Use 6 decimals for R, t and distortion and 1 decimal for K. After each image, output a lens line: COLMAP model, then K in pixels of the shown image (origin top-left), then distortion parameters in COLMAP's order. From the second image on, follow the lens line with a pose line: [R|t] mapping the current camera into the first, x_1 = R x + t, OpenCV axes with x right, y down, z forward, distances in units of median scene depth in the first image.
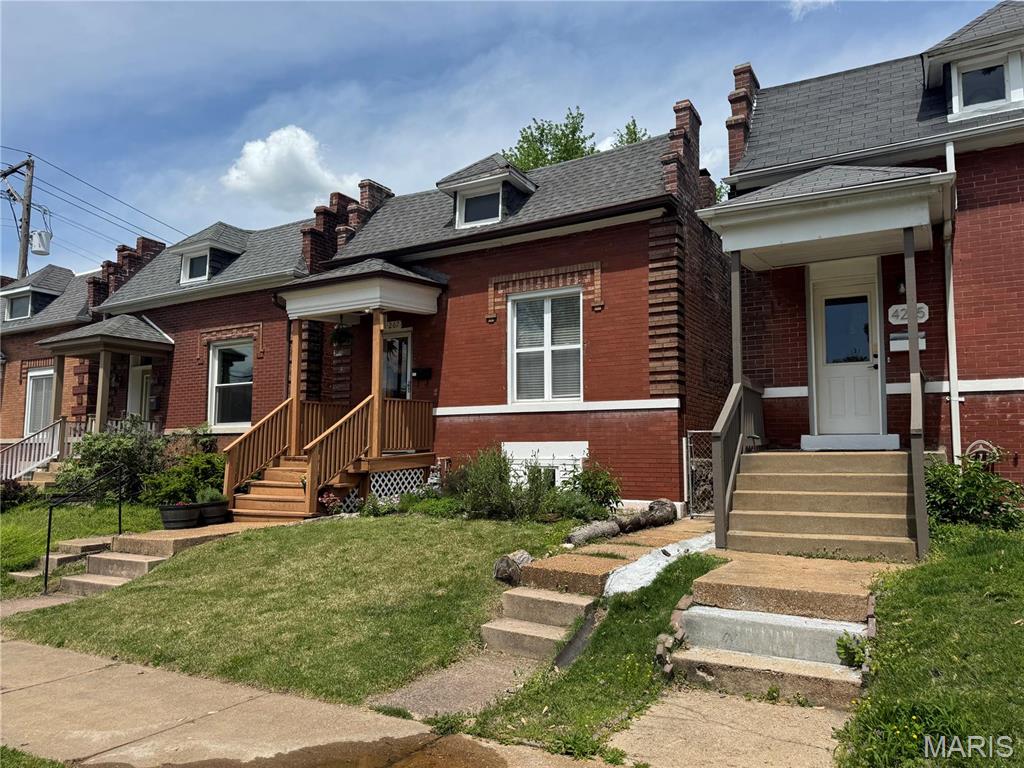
lens RADIAL K [[714.5, 0, 512.0], [0, 714.5, 384.0], [0, 0, 1]] dist [0.118589, -0.176413]
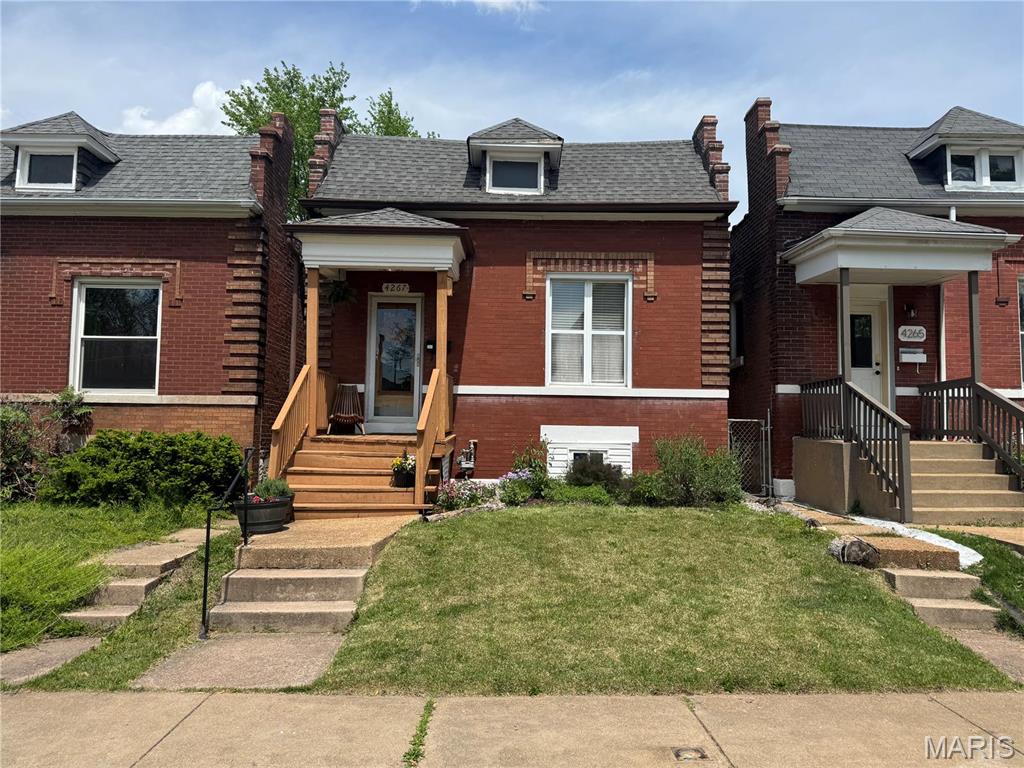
lens RADIAL K [[710.6, 0, 512.0], [0, 710.6, 384.0], [0, 0, 1]] dist [0.111088, -0.182907]
pose [[0.857749, 0.048648, 0.511762, -0.562434], [-0.064444, 0.997835, 0.013159, 0.016520], [-0.510013, -0.044267, 0.859027, 0.207673]]
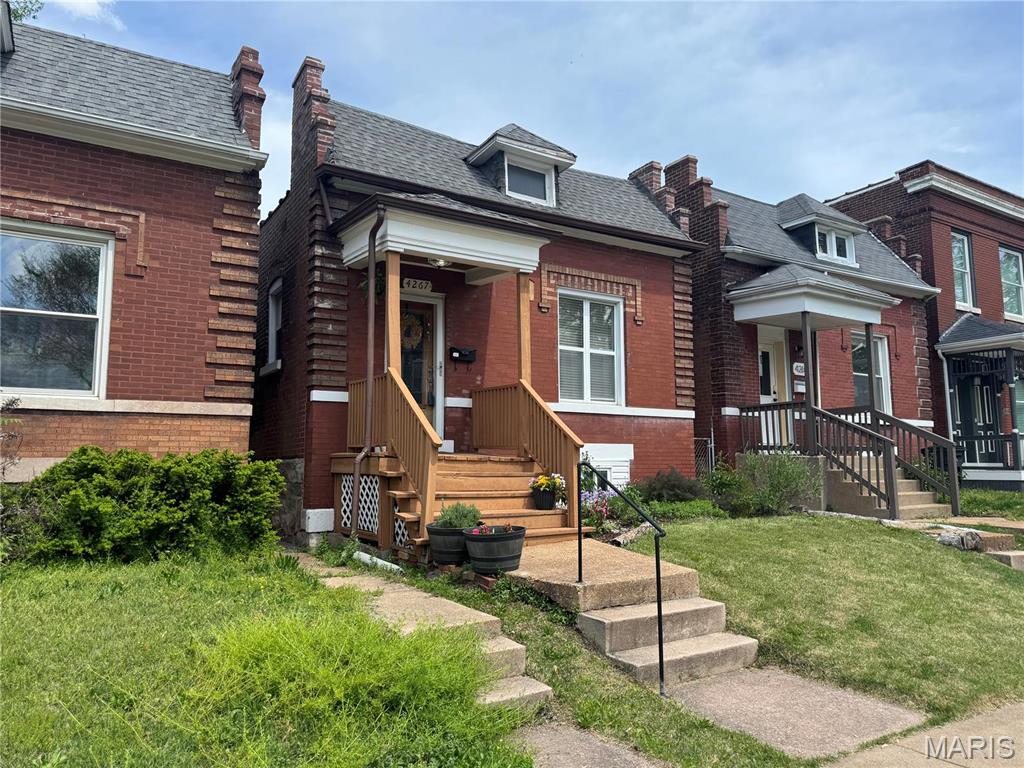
lens RADIAL K [[713.0, 0, 512.0], [0, 713.0, 384.0], [0, 0, 1]] dist [0.110960, -0.141707]
pose [[0.469590, 0.096831, 0.877559, -0.901769], [-0.087109, 0.994199, -0.063088, 0.071832], [-0.878577, -0.046818, 0.475301, 0.635981]]
